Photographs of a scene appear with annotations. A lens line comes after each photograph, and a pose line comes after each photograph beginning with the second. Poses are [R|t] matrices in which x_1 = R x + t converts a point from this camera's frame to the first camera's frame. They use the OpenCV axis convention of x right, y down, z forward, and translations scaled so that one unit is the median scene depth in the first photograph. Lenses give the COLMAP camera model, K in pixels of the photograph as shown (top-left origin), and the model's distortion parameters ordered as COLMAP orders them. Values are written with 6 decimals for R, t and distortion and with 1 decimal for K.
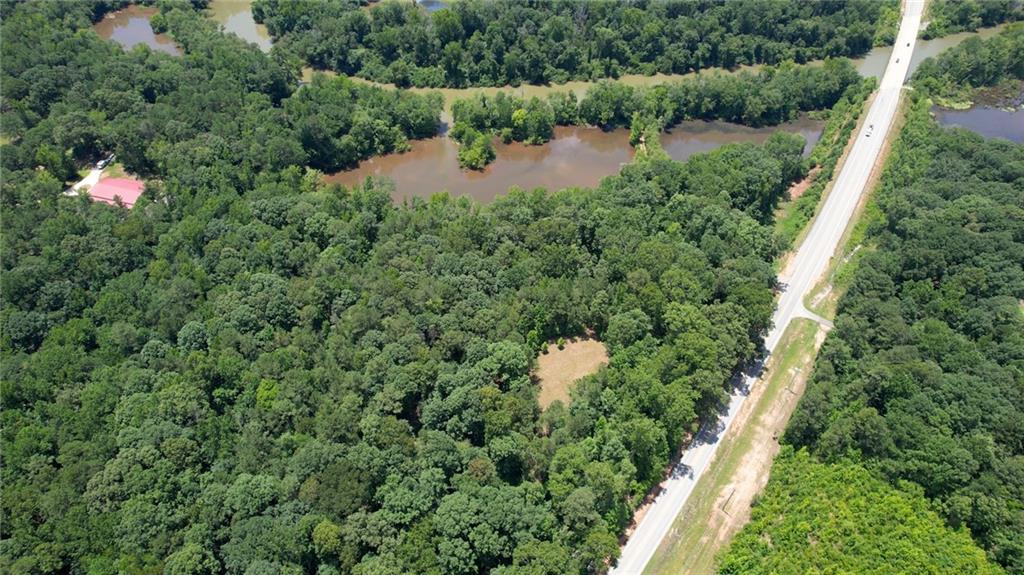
lens RADIAL K [[651.6, 0, 510.6], [0, 651.6, 292.6], [0, 0, 1]] dist [-0.065027, 0.050316]
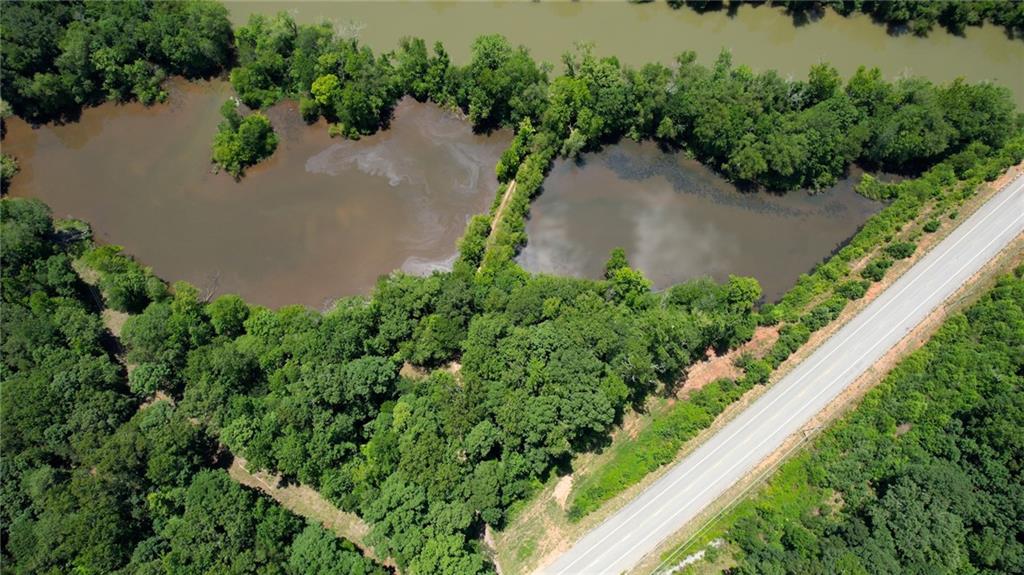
lens RADIAL K [[651.6, 0, 513.1], [0, 651.6, 297.0], [0, 0, 1]] dist [-0.065027, 0.050316]
pose [[0.940171, 0.314203, -0.131740, 0.469763], [-0.220121, 0.855311, 0.469030, -0.627283], [0.260050, -0.411970, 0.873301, 0.654867]]
